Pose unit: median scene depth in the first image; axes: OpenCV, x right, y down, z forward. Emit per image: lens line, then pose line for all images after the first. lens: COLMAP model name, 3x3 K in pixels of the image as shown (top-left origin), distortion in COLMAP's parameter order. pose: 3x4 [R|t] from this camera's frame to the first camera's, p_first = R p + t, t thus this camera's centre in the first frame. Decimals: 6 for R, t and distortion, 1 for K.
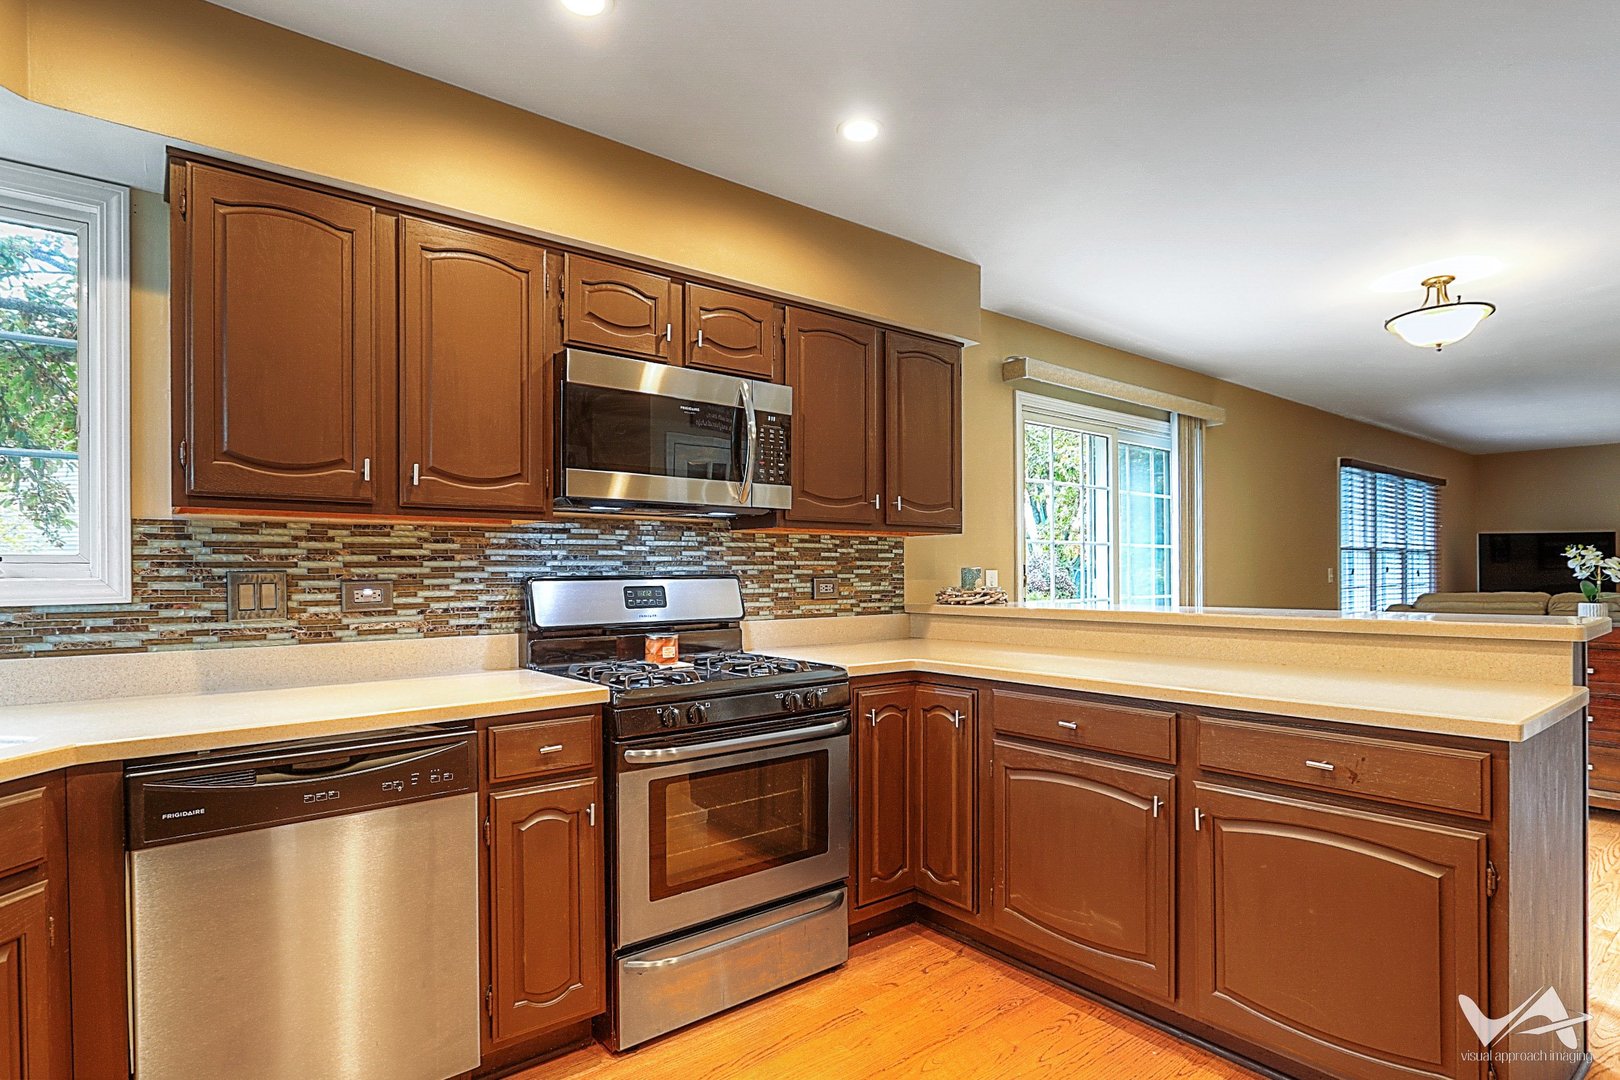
lens RADIAL K [[836.5, 0, 805.8], [0, 836.5, 572.8], [0, 0, 1]] dist [-0.013255, -0.000255]
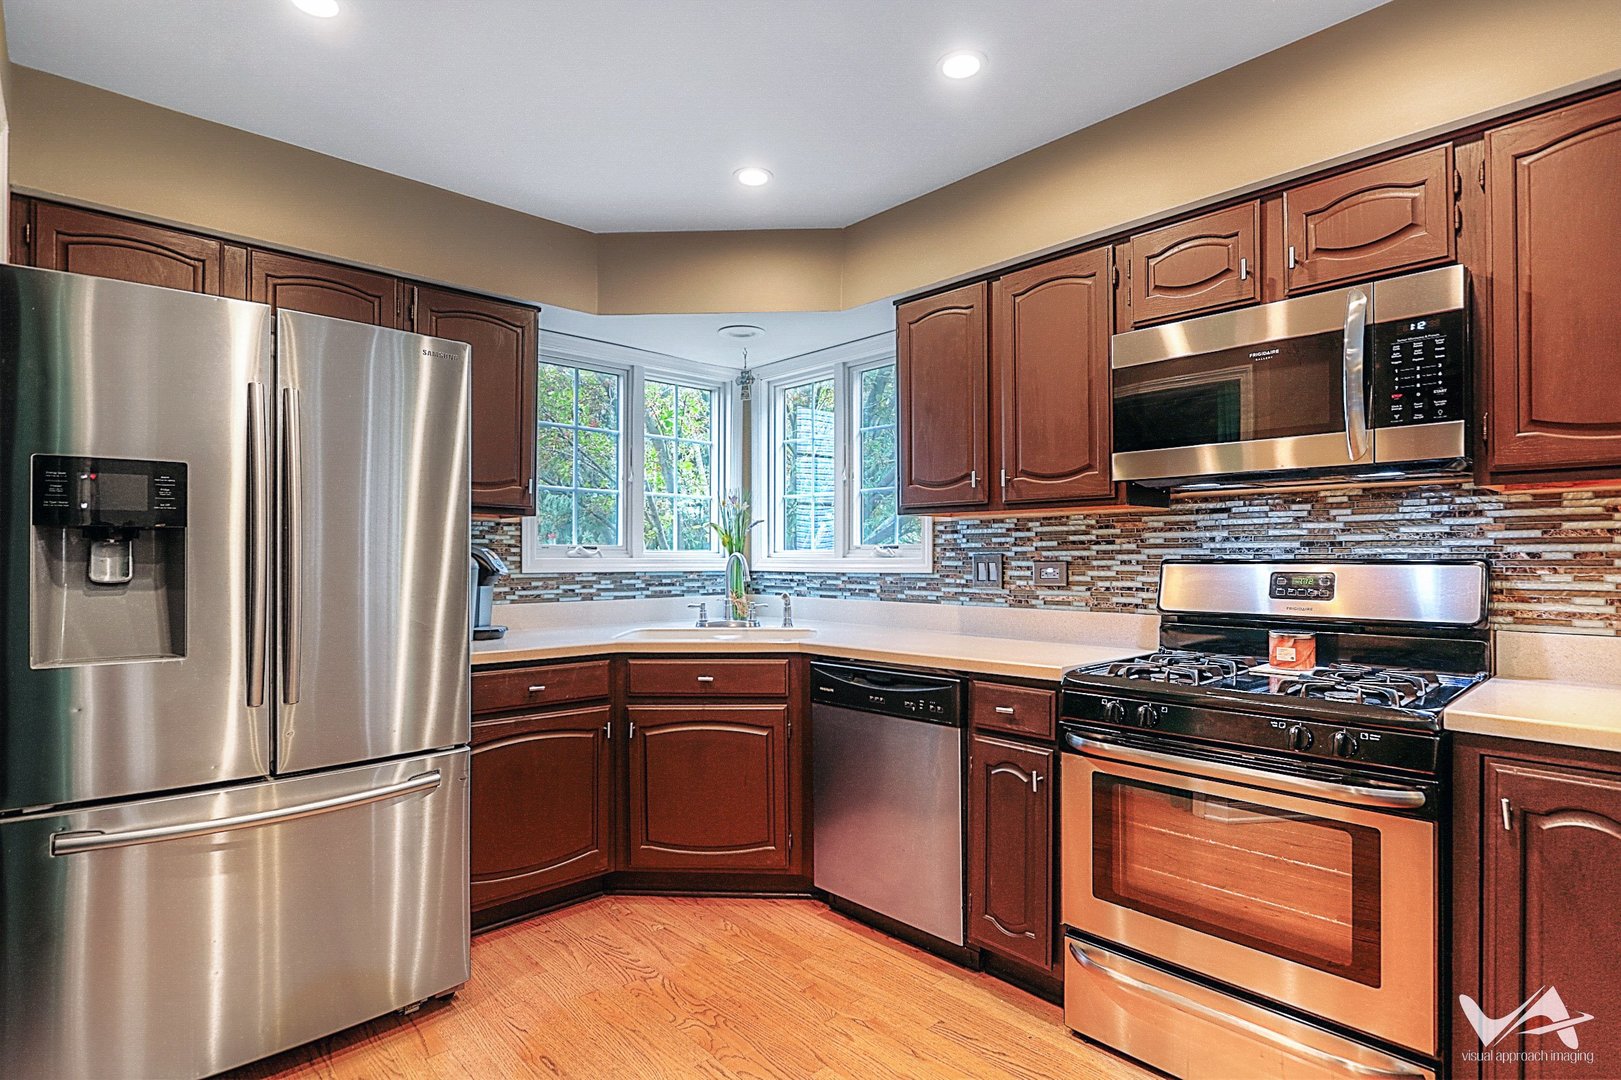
lens RADIAL K [[810.5, 0, 806.1], [0, 810.5, 553.2], [0, 0, 1]] dist [-0.003914, -0.000728]
pose [[0.072940, 0.003278, -0.997331, 0.579716], [0.002947, 0.999990, 0.003502, -0.007338], [0.997332, -0.003194, 0.072929, 0.477022]]
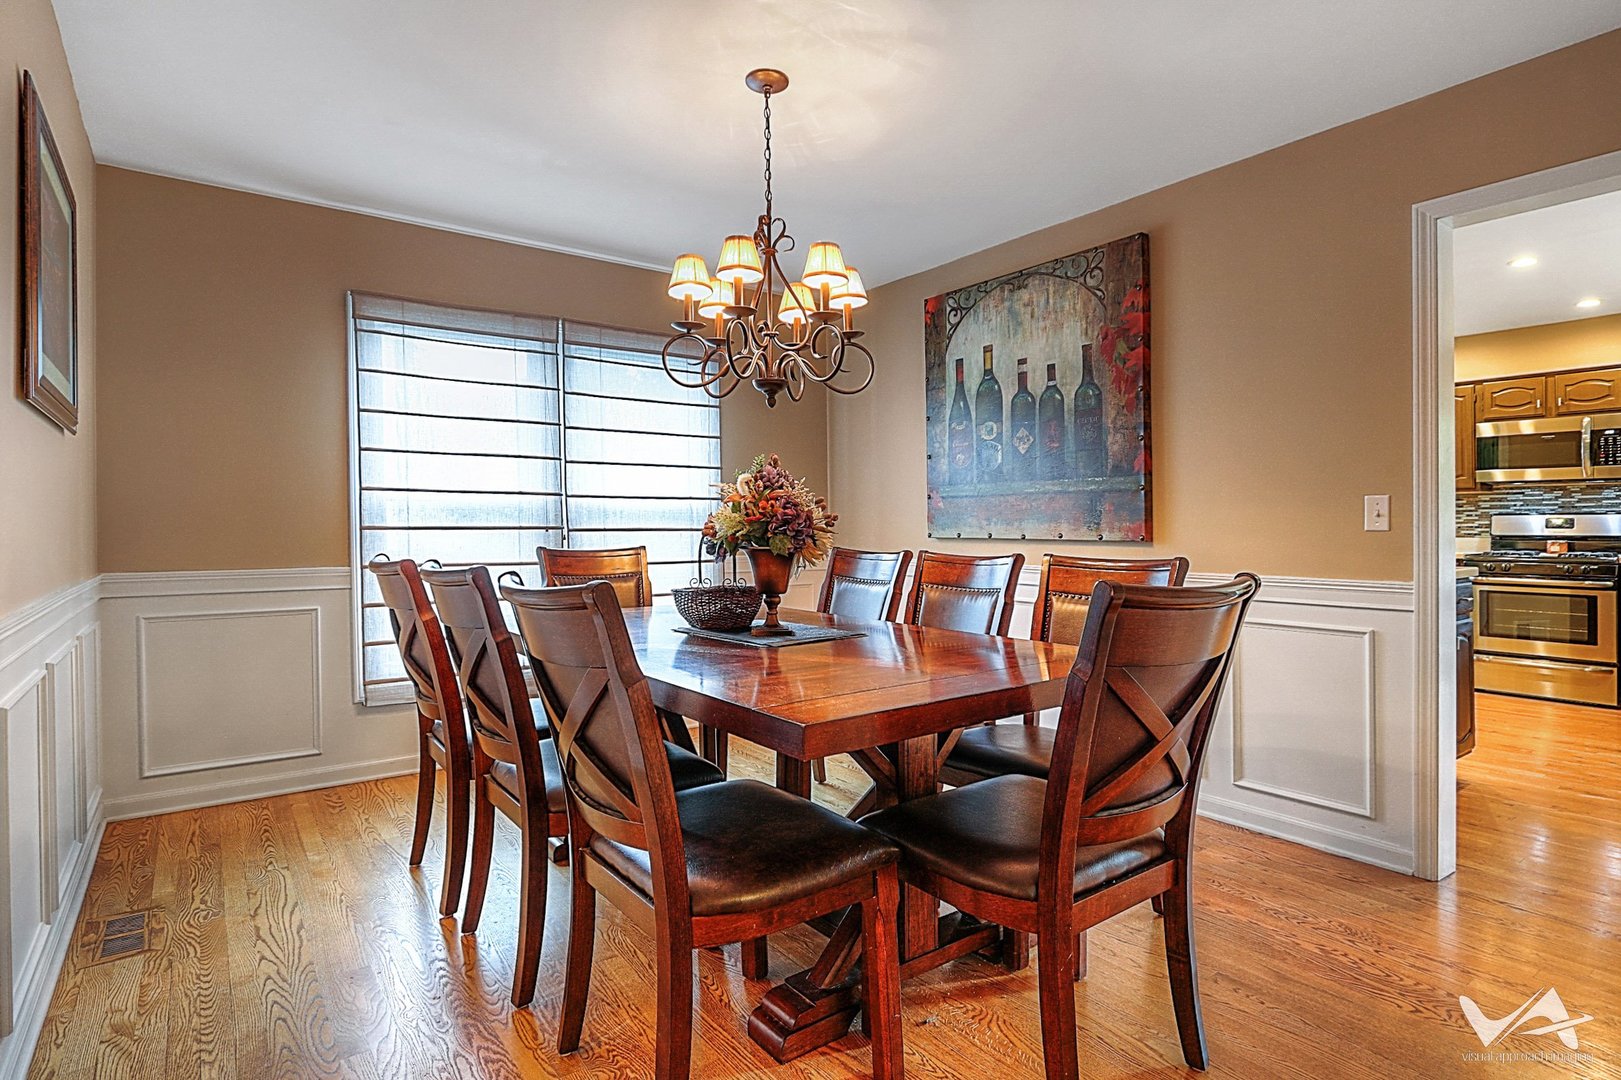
lens RADIAL K [[839.4, 0, 812.5], [0, 839.4, 526.1], [0, 0, 1]] dist [-0.002591, -0.000493]
pose [[-0.035084, 0.007981, -0.999353, 2.030028], [0.002295, 0.999966, 0.007905, 0.015689], [0.999382, -0.002016, -0.035101, -0.817145]]
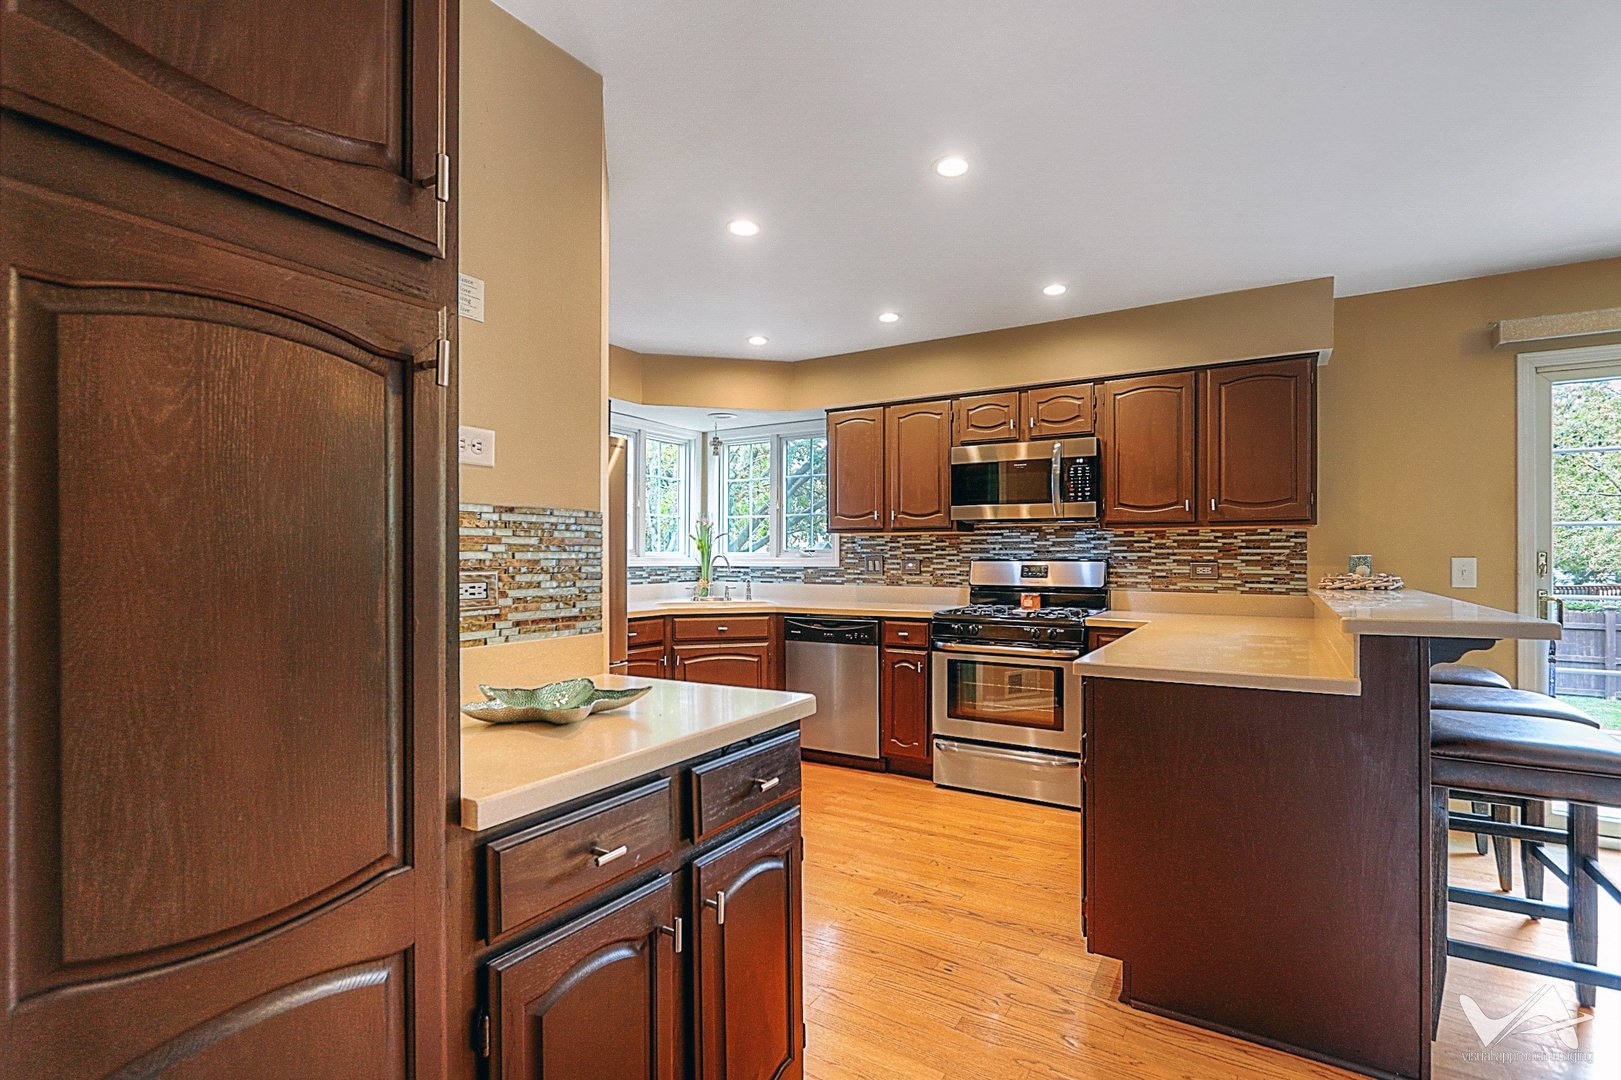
lens RADIAL K [[752.8, 0, 808.3], [0, 752.8, 550.8], [0, 0, 1]] dist [0.000121, -0.000160]
pose [[0.334023, 0.001880, -0.942563, 1.154176], [-0.002580, 0.999996, 0.001080, -0.014808], [0.942561, 0.002071, 0.334027, 0.043510]]
